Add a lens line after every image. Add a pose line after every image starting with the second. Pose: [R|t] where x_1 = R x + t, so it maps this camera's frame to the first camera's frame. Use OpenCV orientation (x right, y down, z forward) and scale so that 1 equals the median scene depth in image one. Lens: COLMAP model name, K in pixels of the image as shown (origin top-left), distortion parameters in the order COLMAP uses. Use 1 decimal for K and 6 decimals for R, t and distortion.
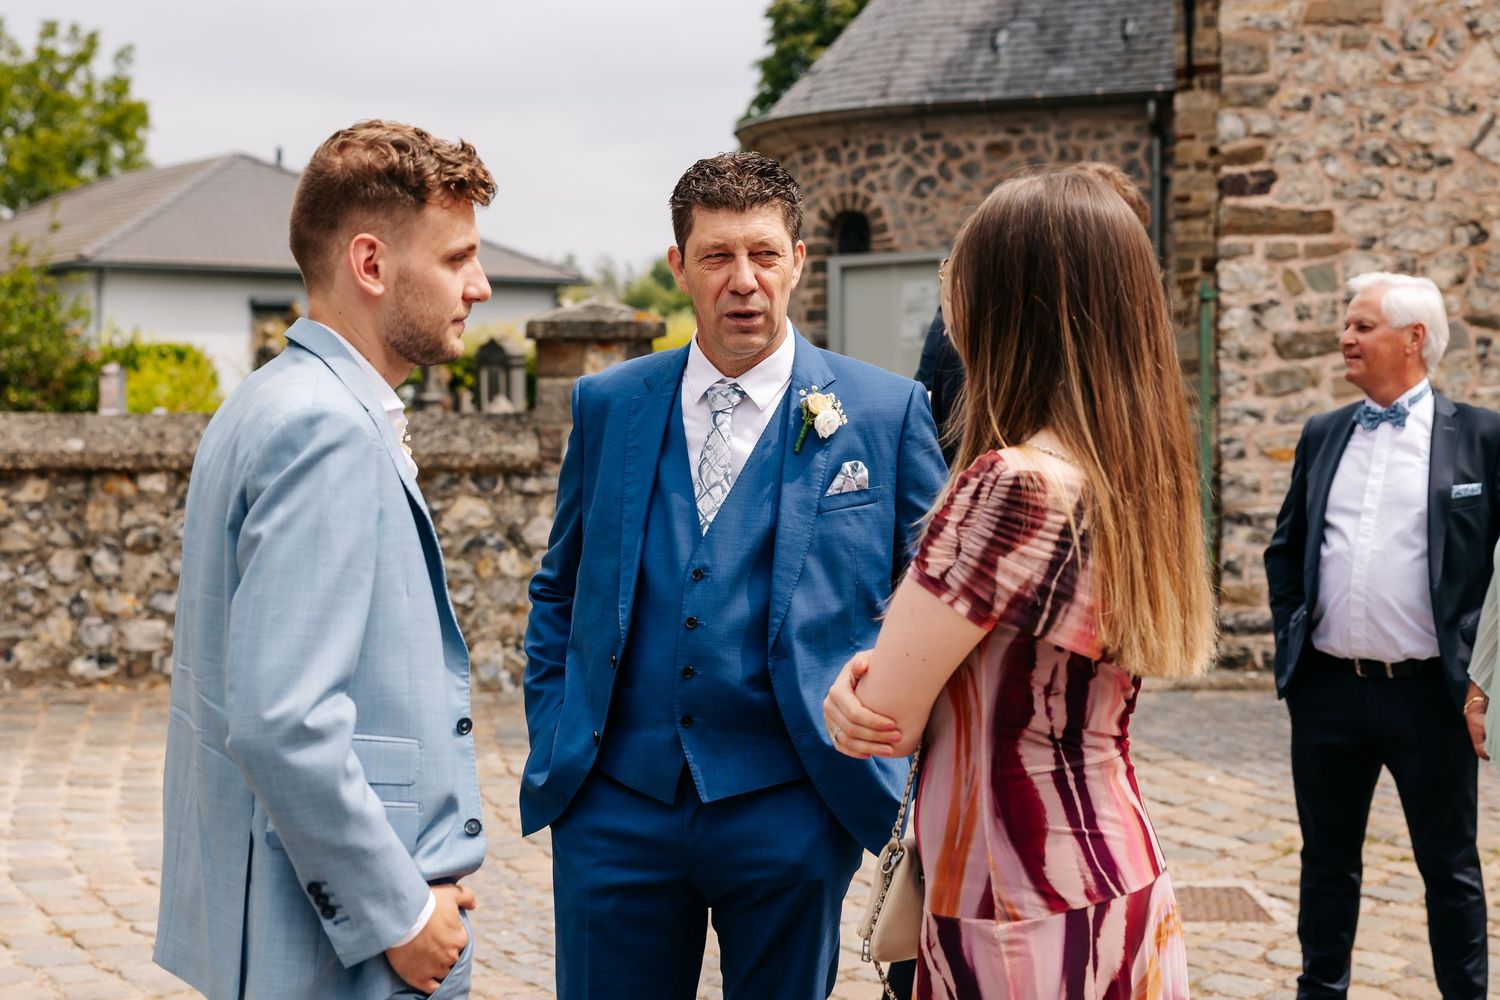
lens RADIAL K [[2309.7, 0, 750.0], [0, 2309.7, 500.0], [0, 0, 1]] dist [0.000866, -0.008769]
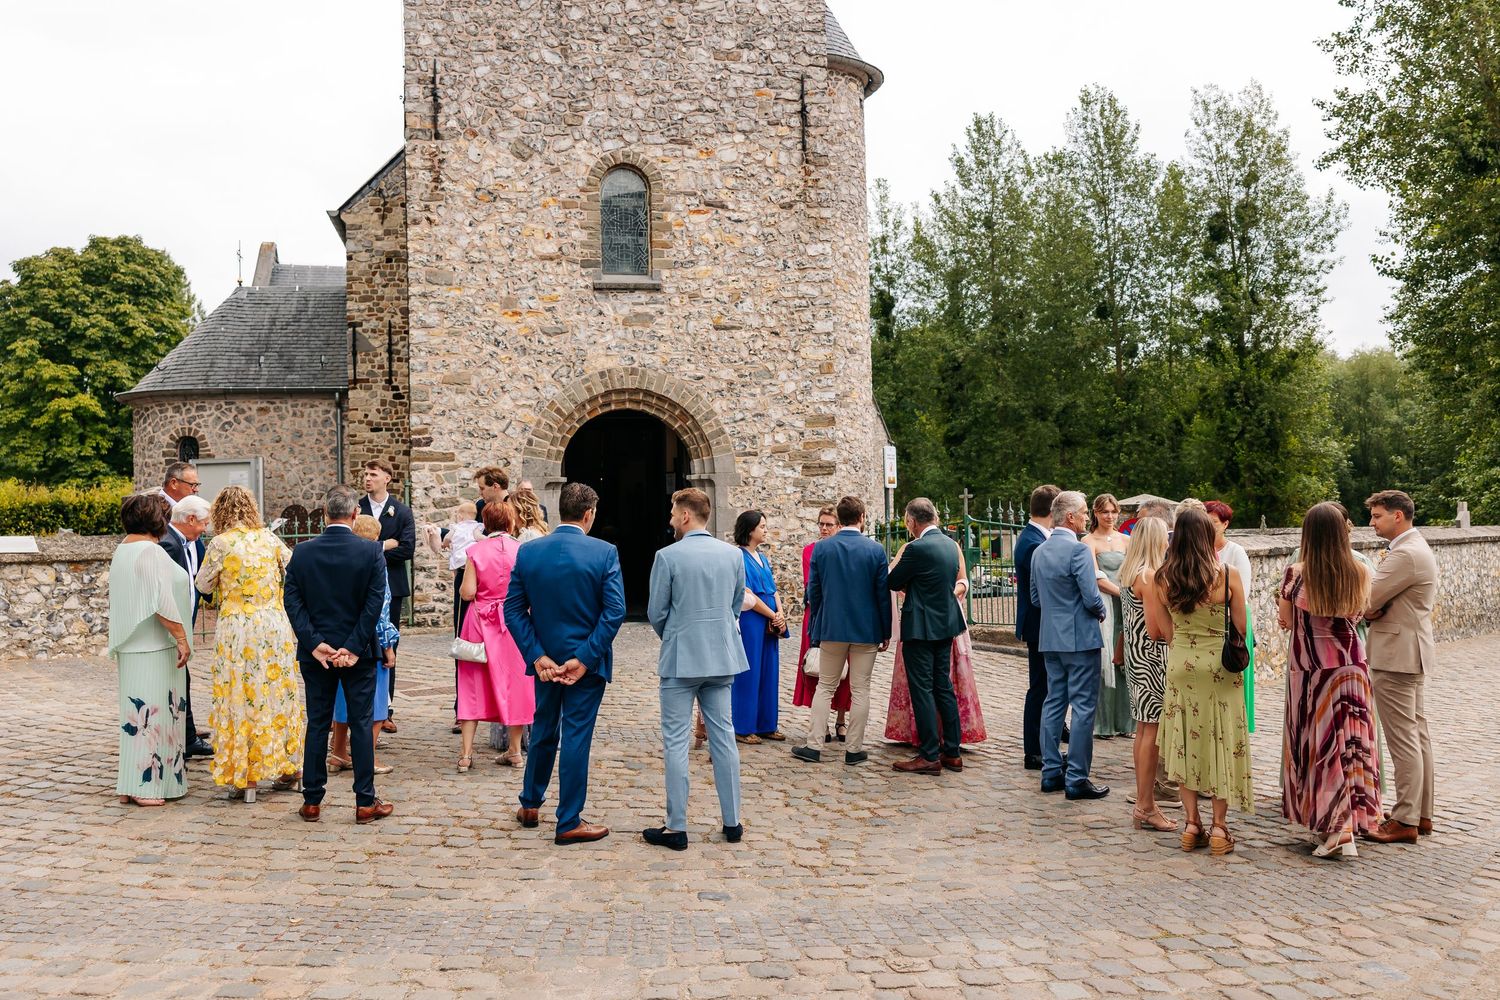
lens RADIAL K [[1302.6, 0, 750.0], [0, 1302.6, 500.0], [0, 0, 1]] dist [-0.054509, 0.141195]
pose [[0.836164, -0.008109, 0.548419, -0.193079], [0.038195, 0.998324, -0.043475, 0.005465], [-0.547148, 0.057299, 0.835073, -0.298720]]
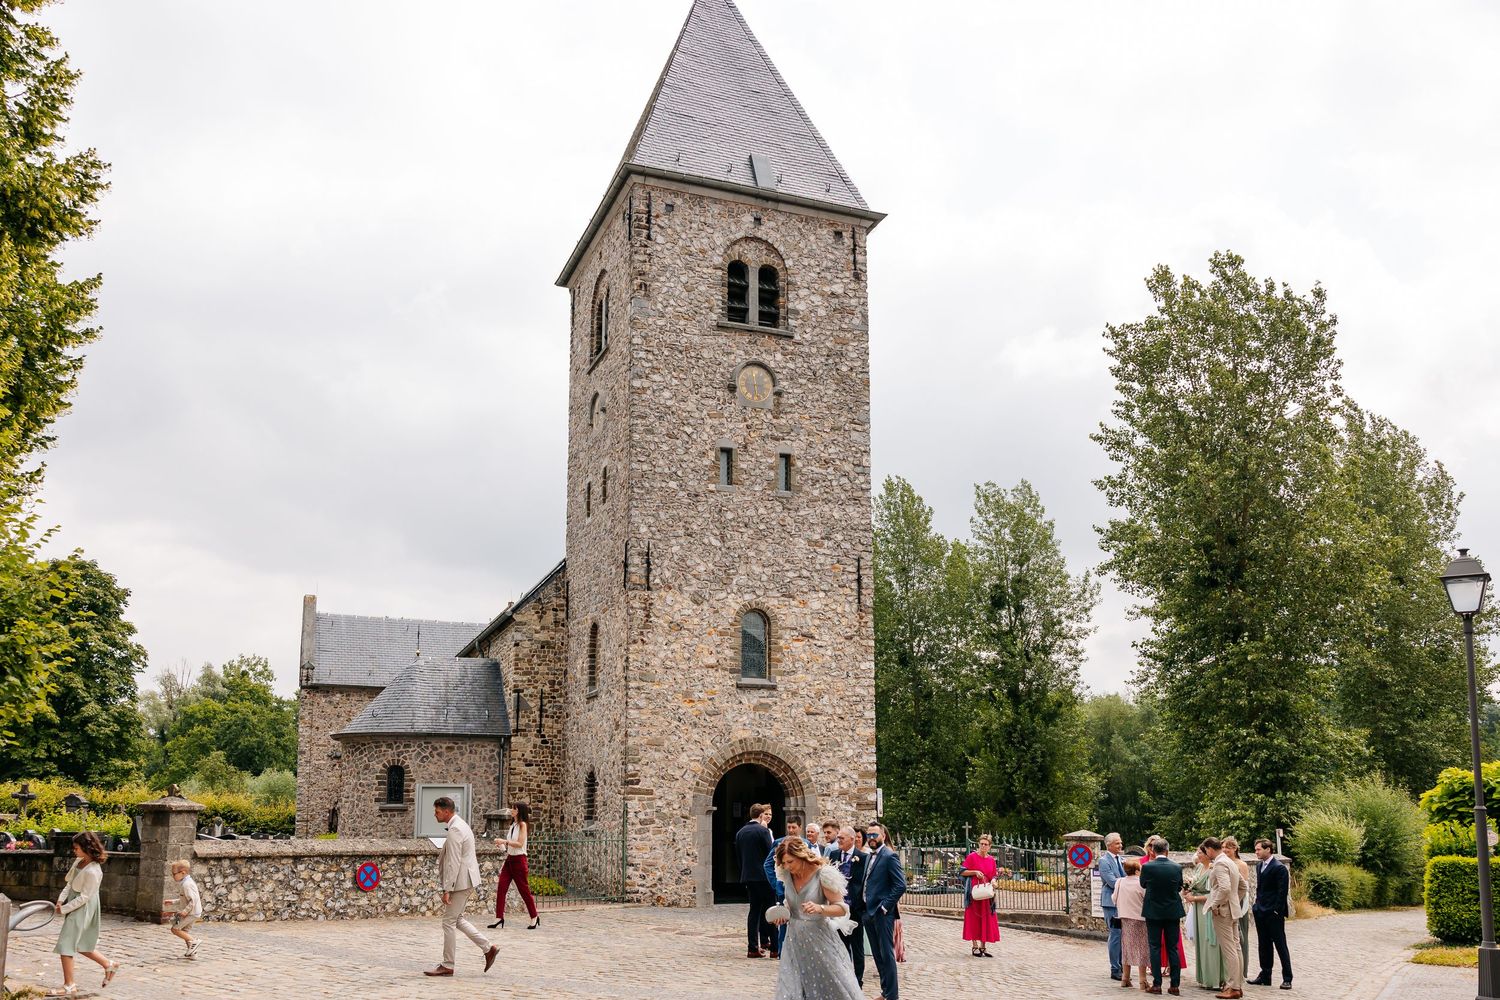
lens RADIAL K [[1245.5, 0, 688.3], [0, 1245.5, 626.7], [0, 0, 1]] dist [0.004995, -0.011810]
pose [[0.751959, 0.110599, 0.649866, -0.801305], [0.014526, 0.982806, -0.184069, 0.000830], [-0.659050, 0.147853, 0.737423, -0.502231]]
